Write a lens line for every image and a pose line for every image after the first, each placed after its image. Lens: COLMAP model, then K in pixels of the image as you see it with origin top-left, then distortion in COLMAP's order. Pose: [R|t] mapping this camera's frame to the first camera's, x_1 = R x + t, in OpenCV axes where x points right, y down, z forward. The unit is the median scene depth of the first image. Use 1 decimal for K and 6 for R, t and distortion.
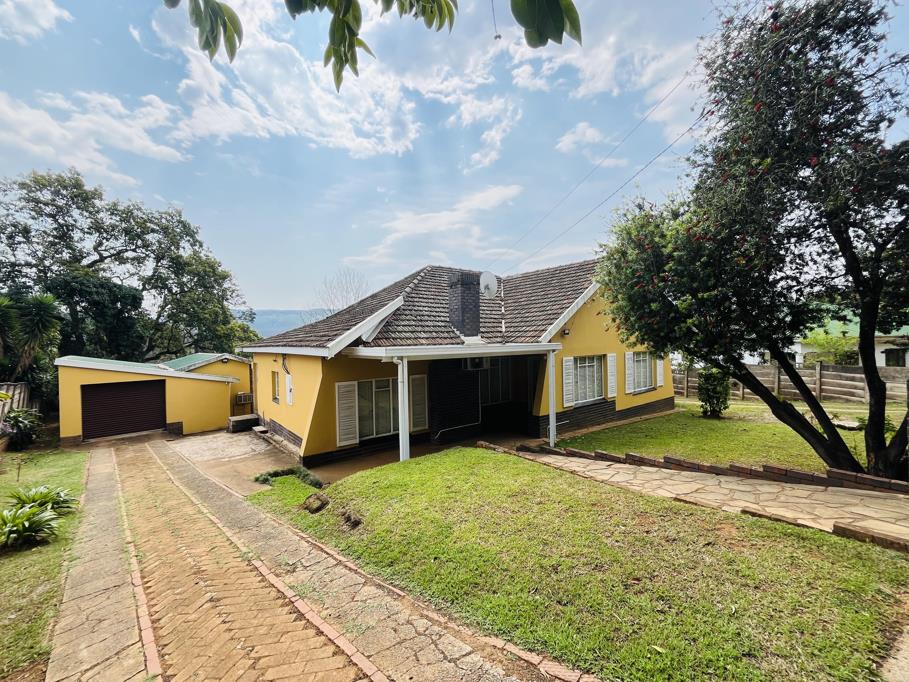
lens RADIAL K [[362.3, 0, 454.6], [0, 362.3, 343.5], [0, 0, 1]] dist [-0.002098, 0.000075]
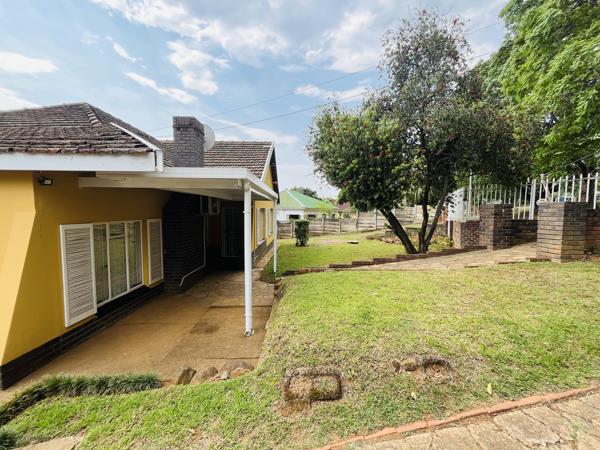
lens RADIAL K [[239.2, 0, 301.2], [0, 239.2, 226.2], [0, 0, 1]] dist [-0.002098, 0.000075]
pose [[0.614305, -0.023816, 0.788709, -0.387421], [-0.015445, 0.998990, 0.042195, 0.084818], [-0.788917, -0.038102, 0.613317, 0.424474]]
